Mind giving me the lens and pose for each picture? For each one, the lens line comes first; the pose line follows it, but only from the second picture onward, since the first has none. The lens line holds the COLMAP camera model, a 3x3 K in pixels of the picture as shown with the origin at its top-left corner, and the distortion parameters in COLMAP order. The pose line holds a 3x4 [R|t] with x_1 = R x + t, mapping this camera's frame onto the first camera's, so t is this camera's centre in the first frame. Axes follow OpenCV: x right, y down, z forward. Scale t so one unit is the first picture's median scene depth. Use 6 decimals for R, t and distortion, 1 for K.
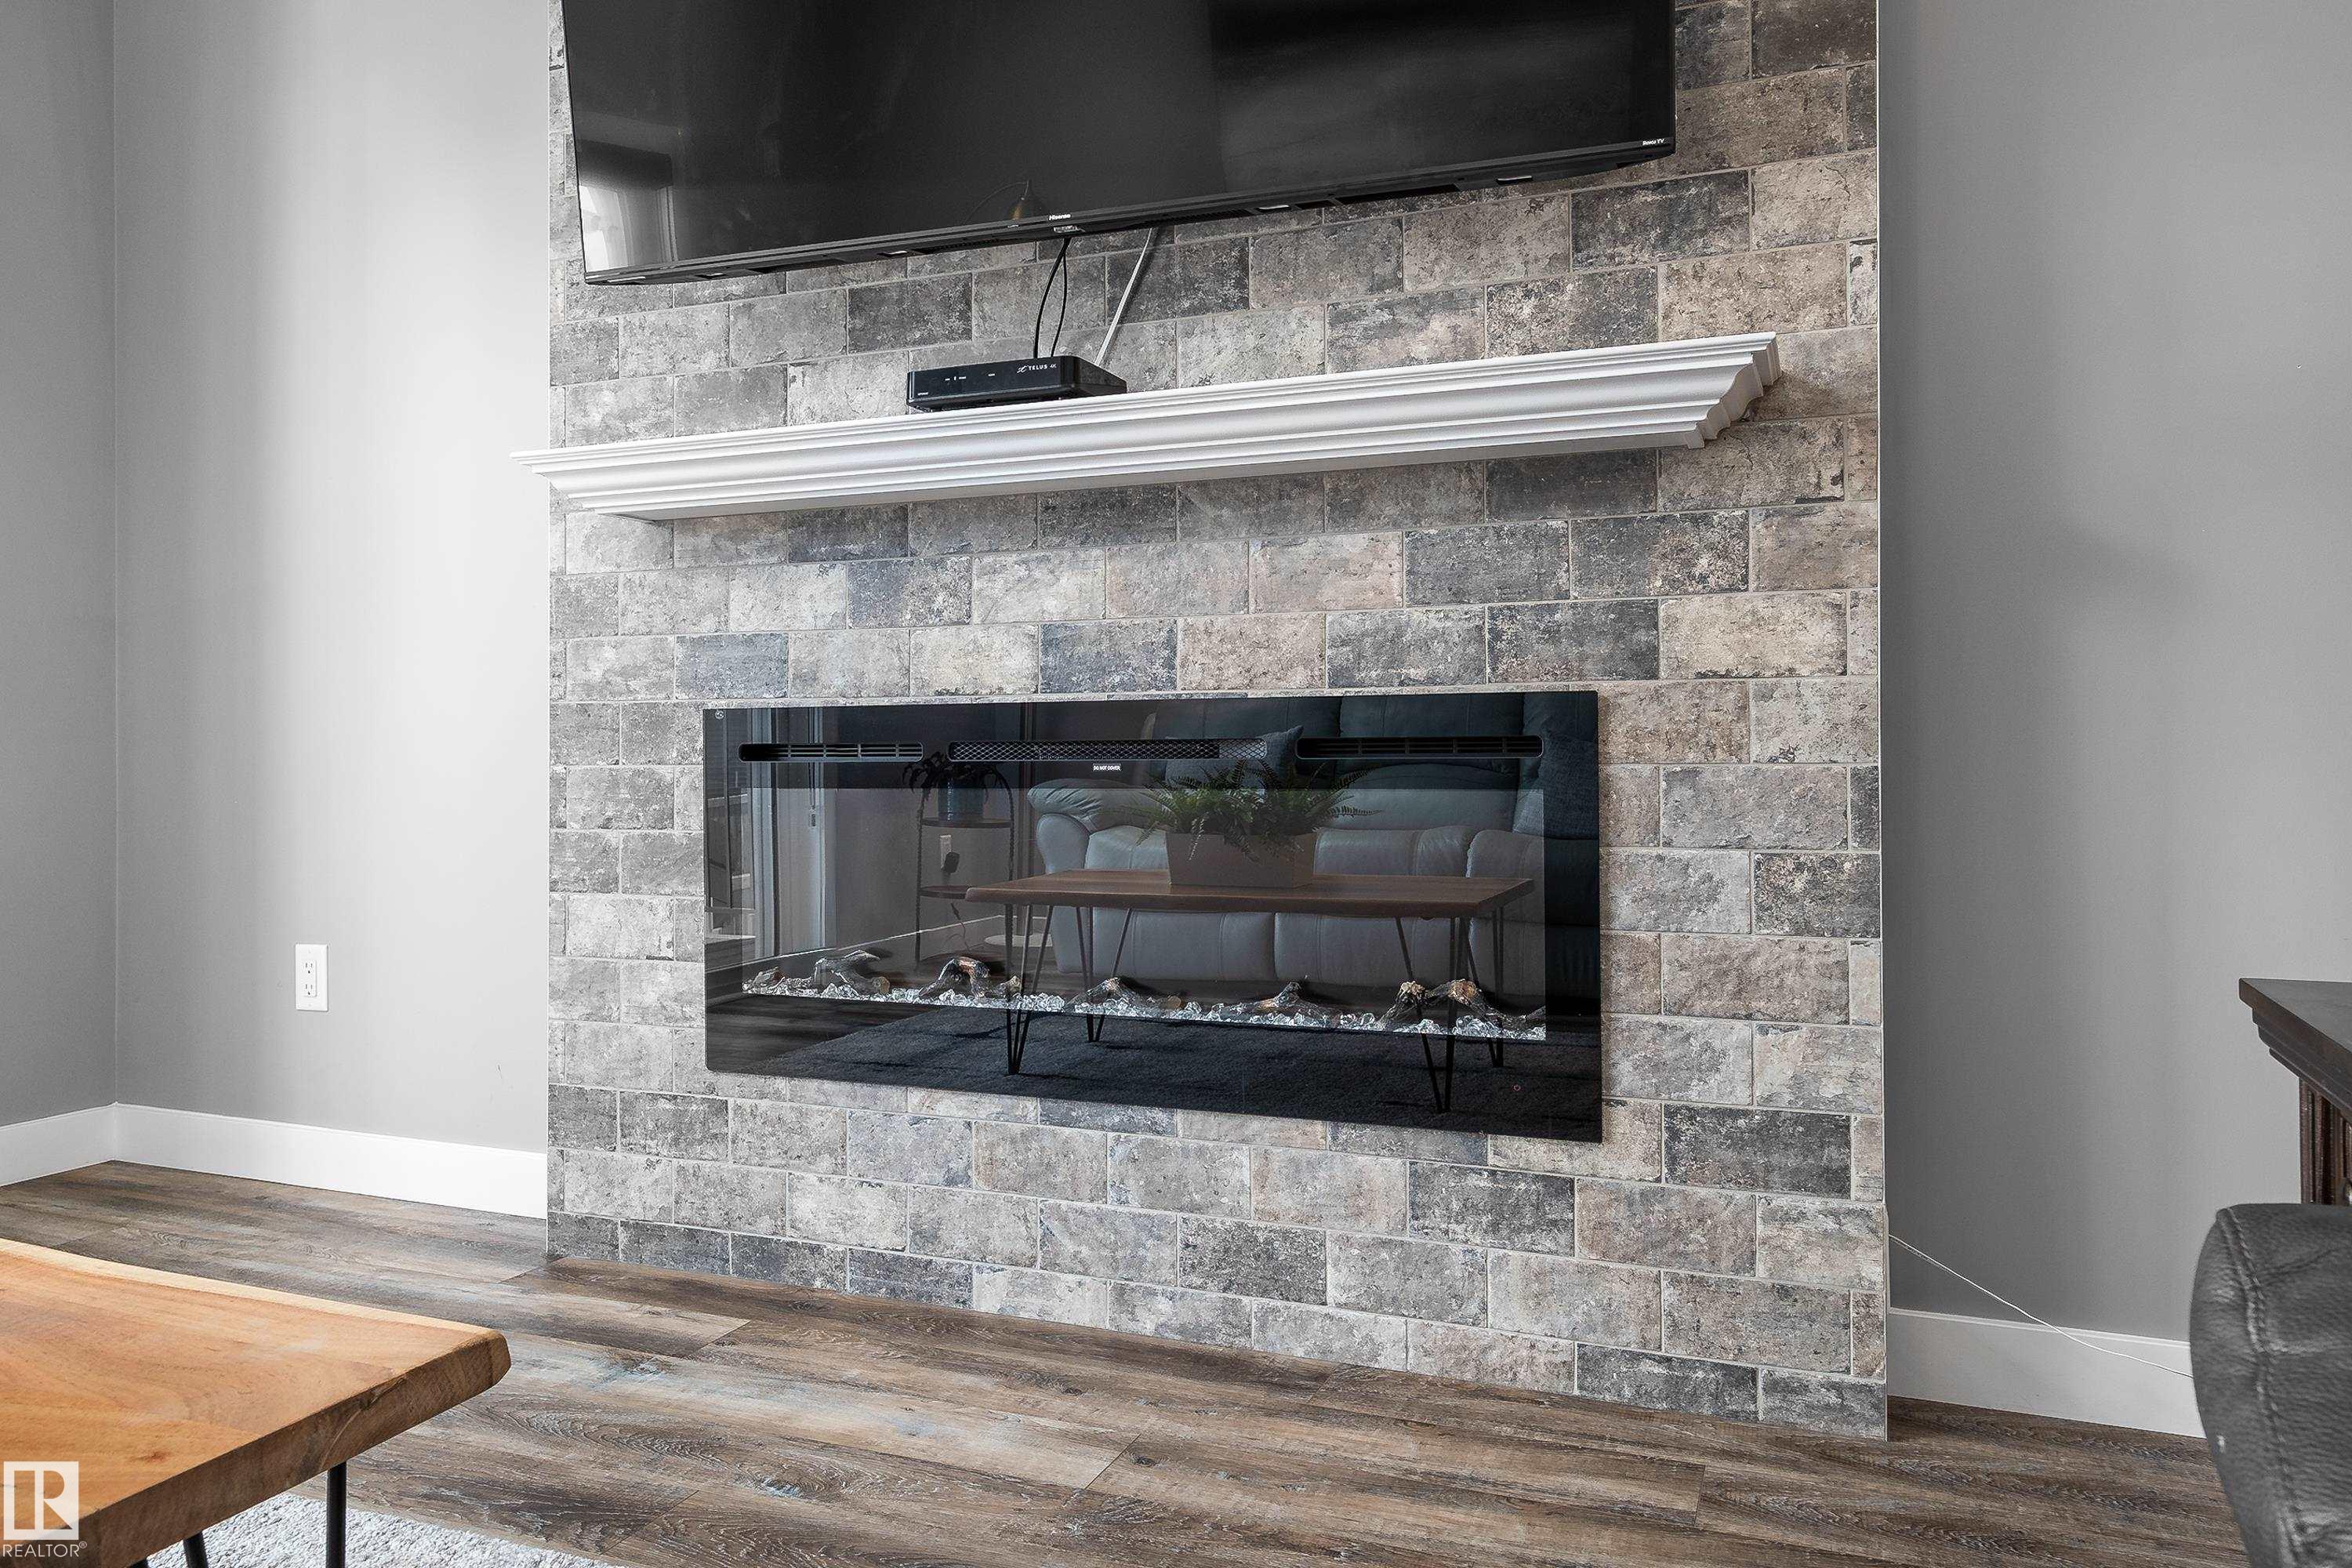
lens RADIAL K [[1522.6, 0, 1105.8], [0, 1522.6, 758.8], [0, 0, 1]] dist [0.007998, 0.001410]
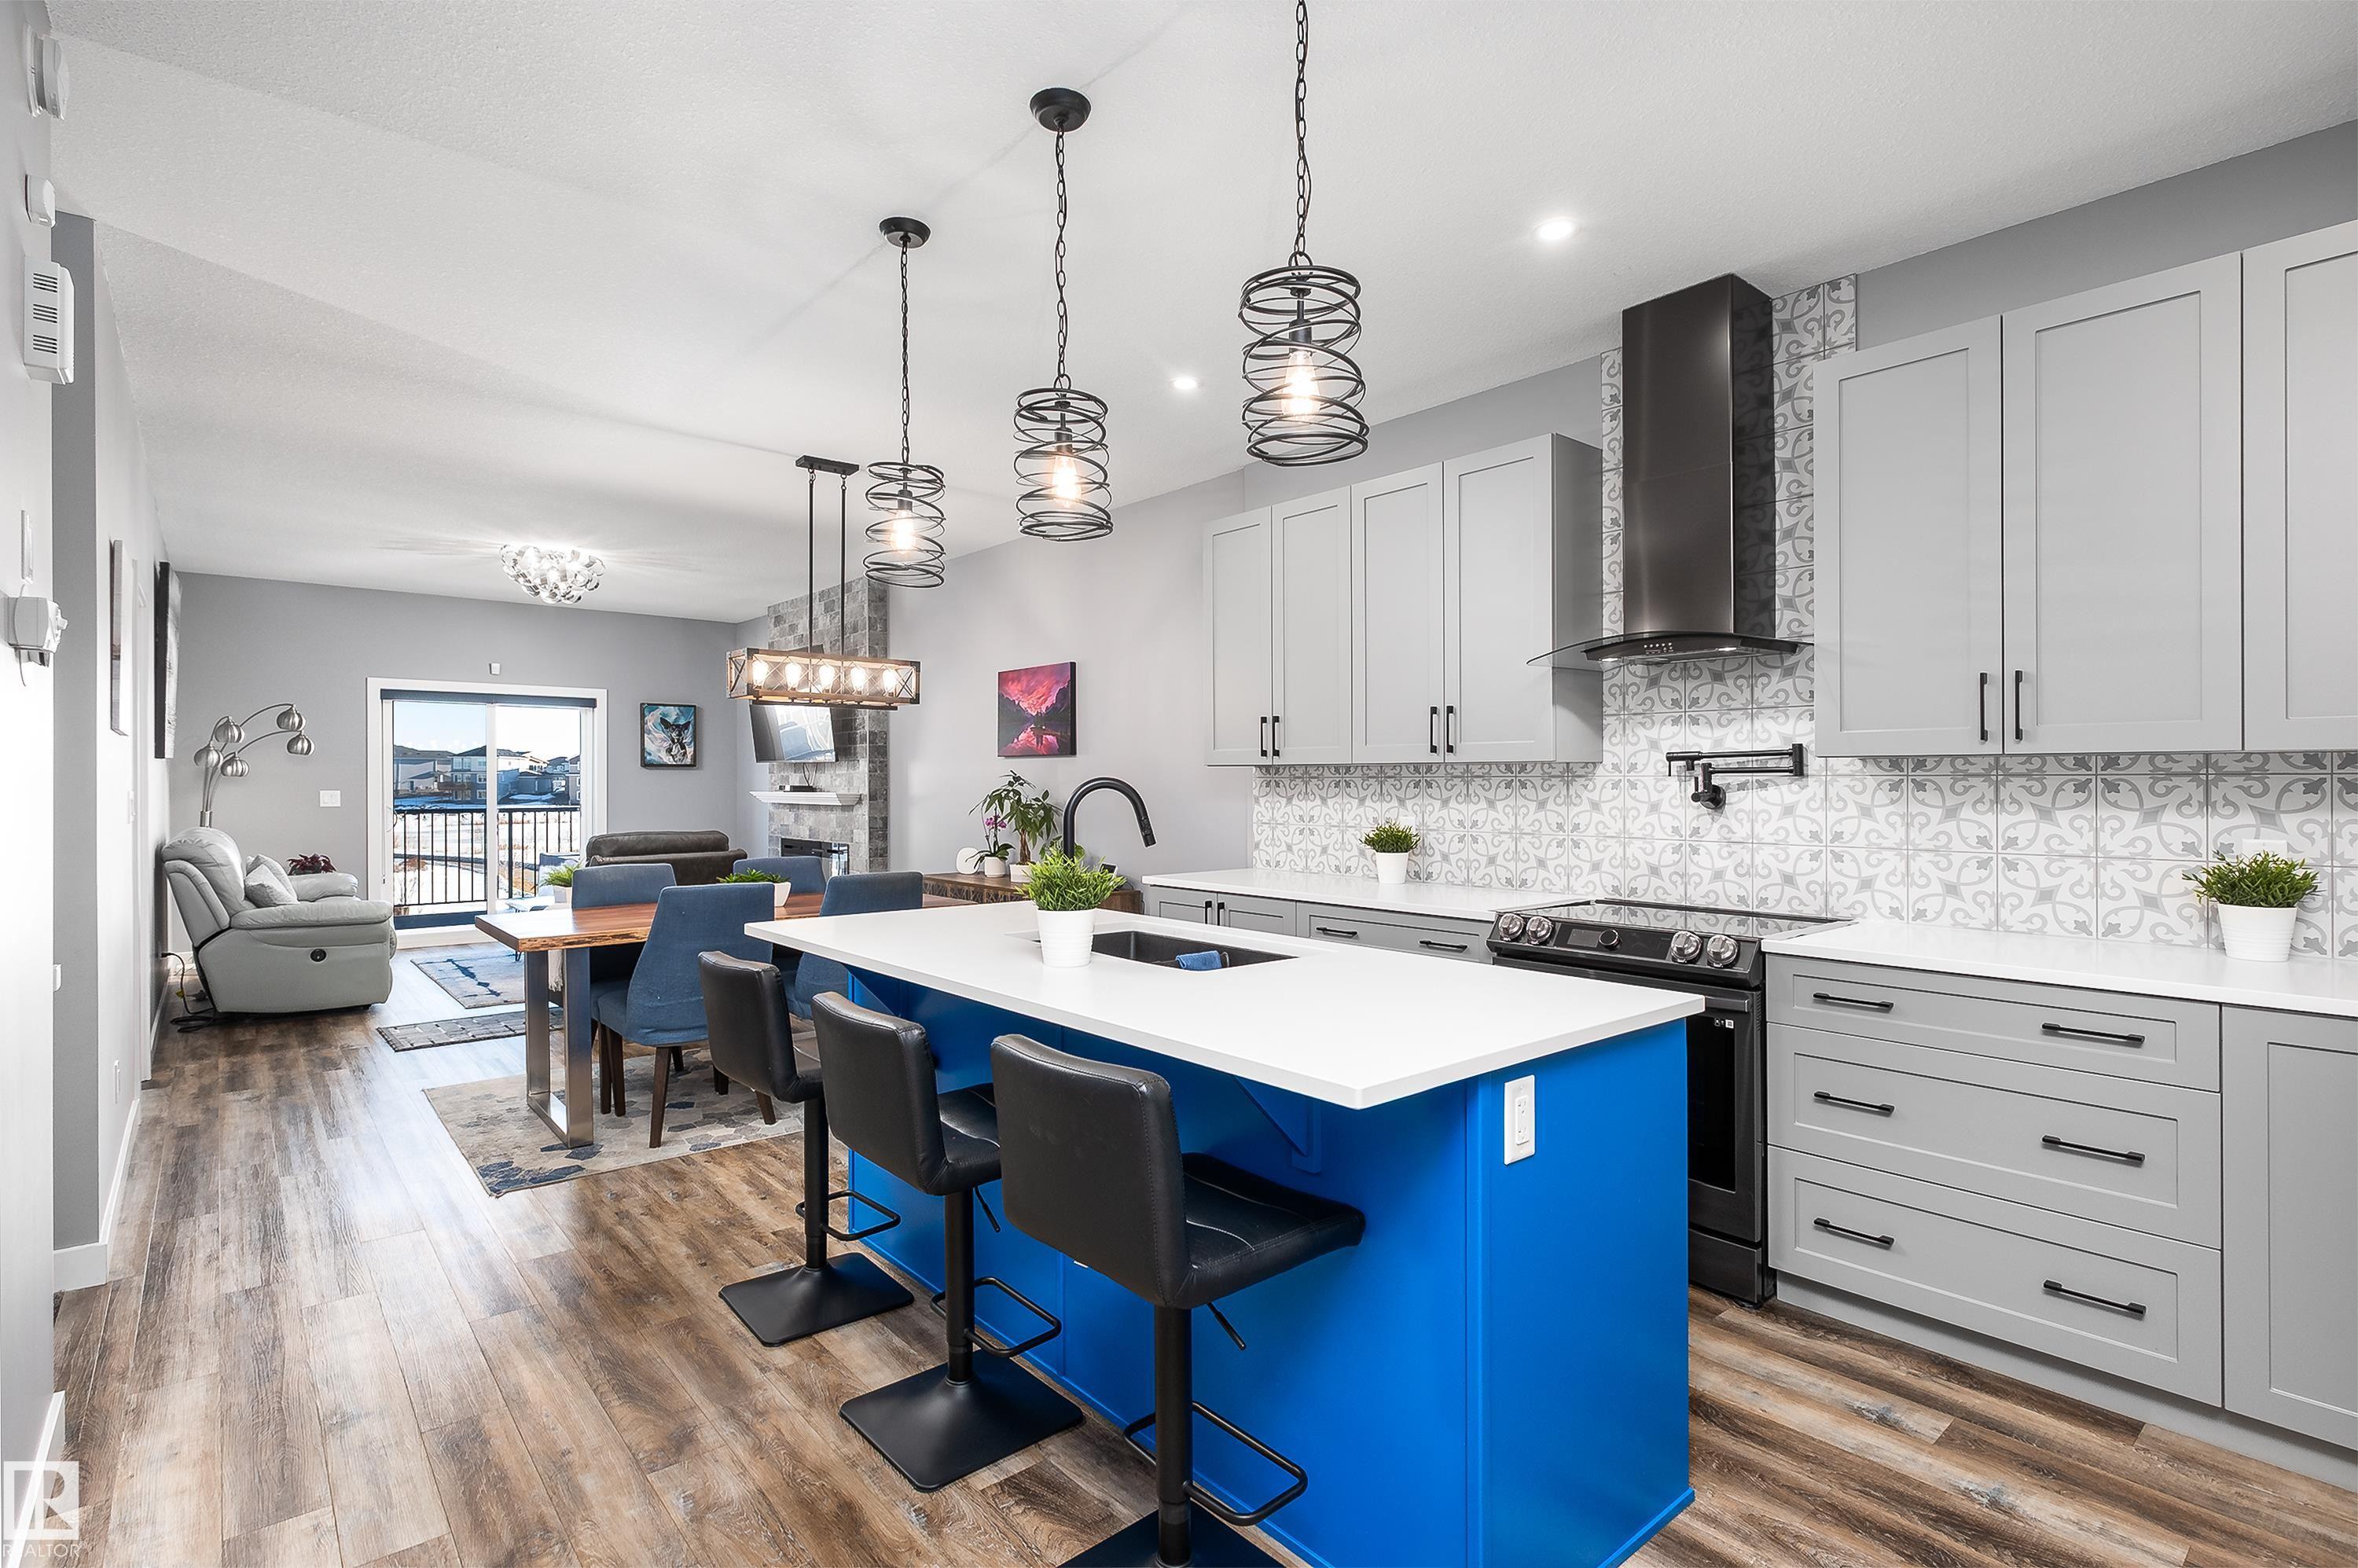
lens RADIAL K [[1134.0, 0, 1193.4], [0, 1134.0, 789.9], [0, 0, 1]] dist [-0.012230, 0.001310]
pose [[0.878197, 0.002657, -0.478292, 3.483435], [0.000992, 0.999972, 0.007377, -0.277714], [0.478298, -0.006953, 0.878170, -2.158393]]
